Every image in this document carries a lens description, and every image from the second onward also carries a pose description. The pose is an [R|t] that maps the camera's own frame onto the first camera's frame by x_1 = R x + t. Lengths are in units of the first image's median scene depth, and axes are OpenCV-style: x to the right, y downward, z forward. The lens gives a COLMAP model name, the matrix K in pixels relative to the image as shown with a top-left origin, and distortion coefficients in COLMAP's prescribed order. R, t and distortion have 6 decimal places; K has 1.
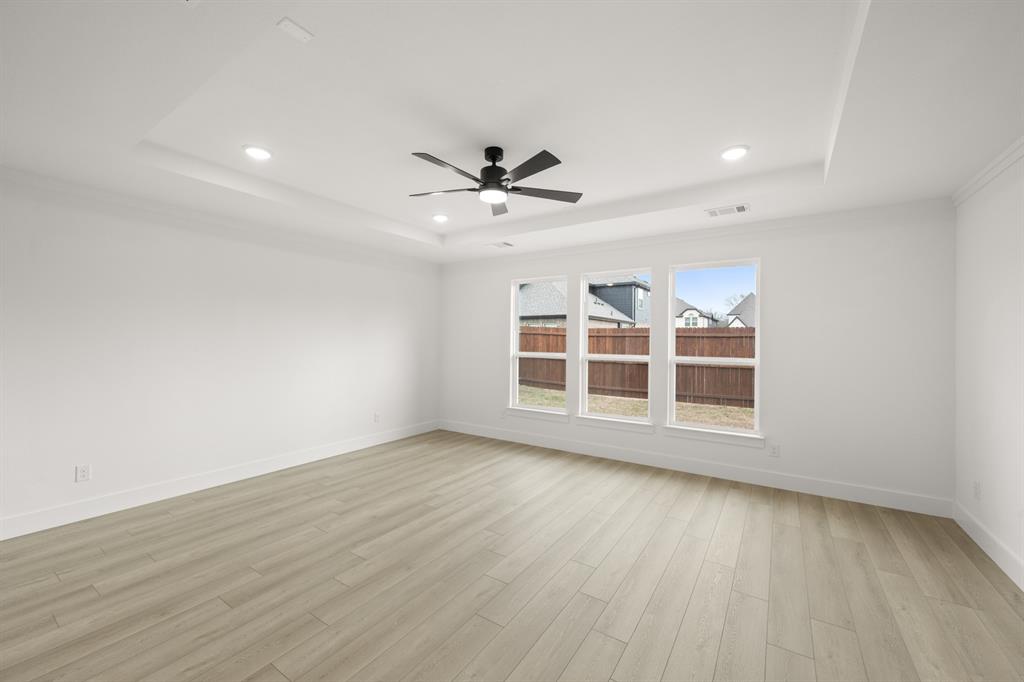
lens RADIAL K [[404.8, 0, 510.3], [0, 404.8, 342.8], [0, 0, 1]] dist [0.002980, 0.000122]
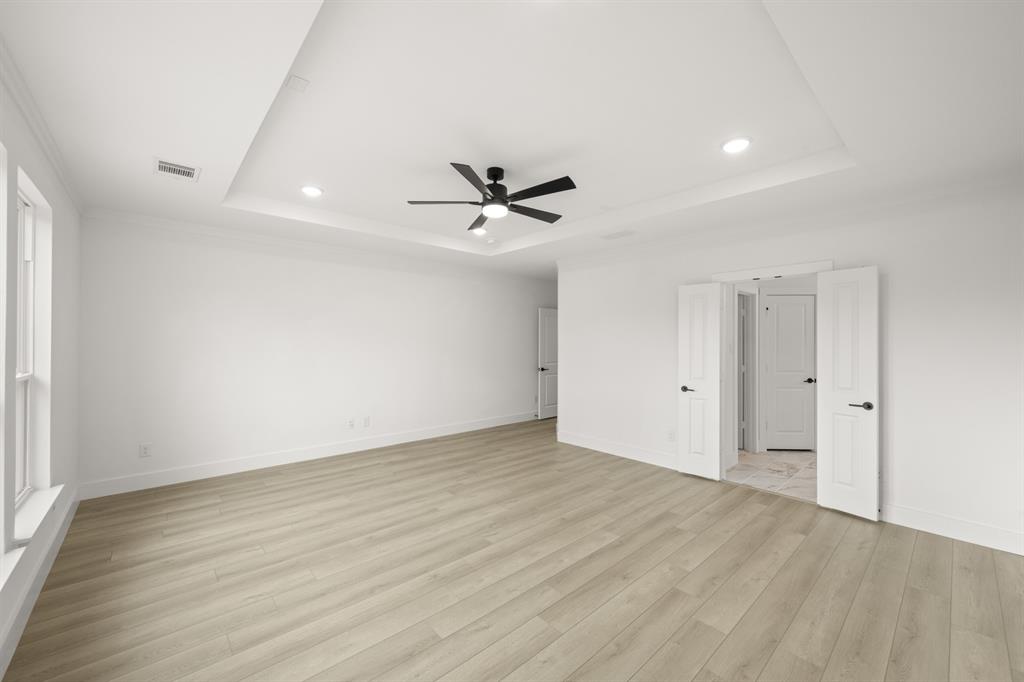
lens RADIAL K [[404.8, 0, 512.2], [0, 404.8, 338.2], [0, 0, 1]] dist [0.002980, 0.000122]
pose [[-0.970062, -0.008644, 0.242703, -0.319795], [-0.008877, 0.999961, 0.000133, -0.017411], [-0.242694, -0.002025, -0.970101, 1.836962]]
